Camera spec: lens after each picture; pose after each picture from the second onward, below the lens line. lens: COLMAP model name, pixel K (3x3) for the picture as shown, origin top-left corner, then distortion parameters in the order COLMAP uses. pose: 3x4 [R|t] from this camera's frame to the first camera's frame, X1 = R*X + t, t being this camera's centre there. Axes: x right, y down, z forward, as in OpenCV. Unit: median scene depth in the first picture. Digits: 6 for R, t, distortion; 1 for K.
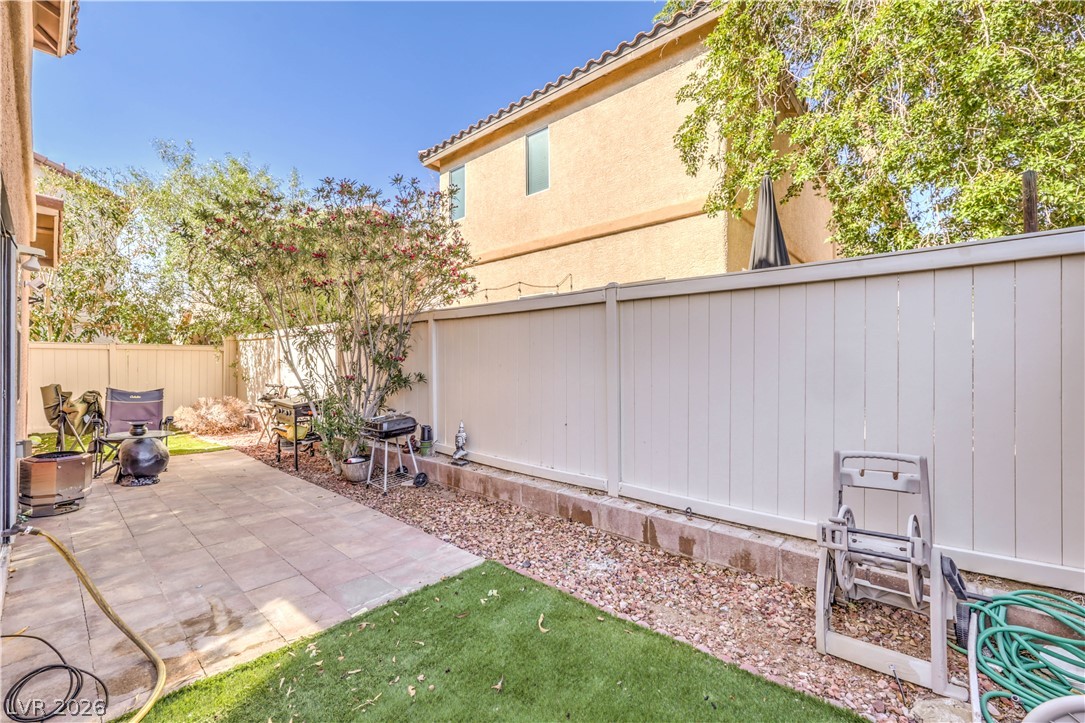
lens RADIAL K [[440.6, 0, 542.5], [0, 440.6, 361.5], [0, 0, 1]] dist [-0.000943, -0.000105]
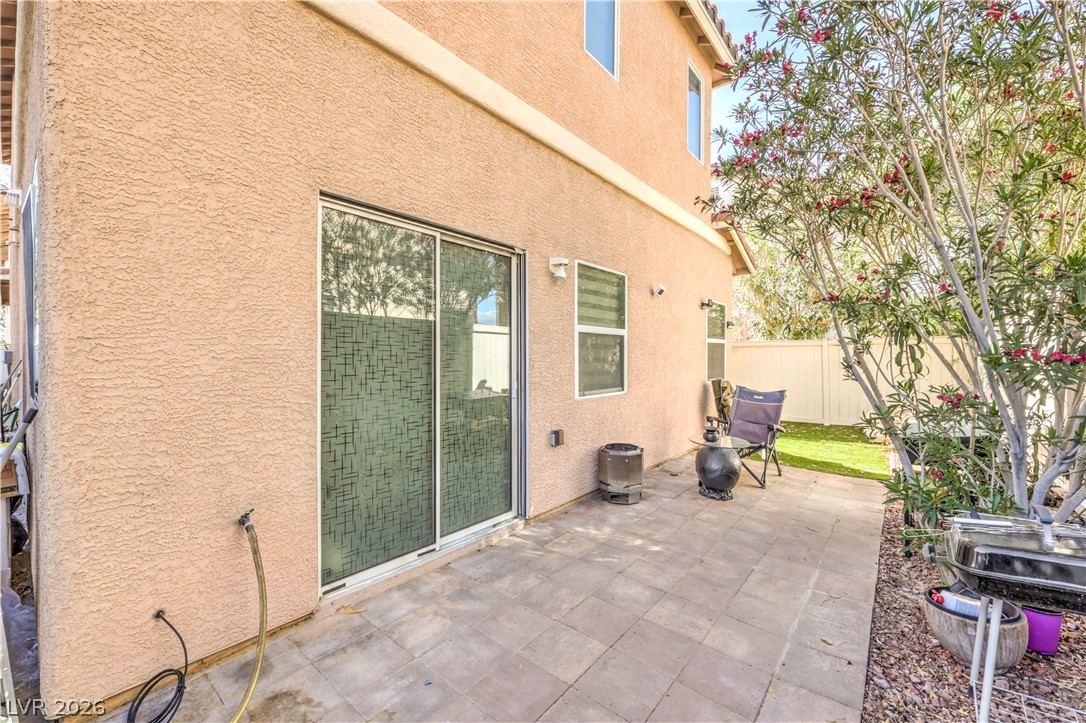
lens RADIAL K [[441.1, 0, 543.0], [0, 441.1, 361.5], [0, 0, 1]] dist [-0.000943, -0.000105]
pose [[0.053293, 0.008306, -0.998544, -0.050516], [0.000479, 0.999965, 0.008344, -0.002699], [0.998579, -0.000923, 0.053287, 0.754382]]
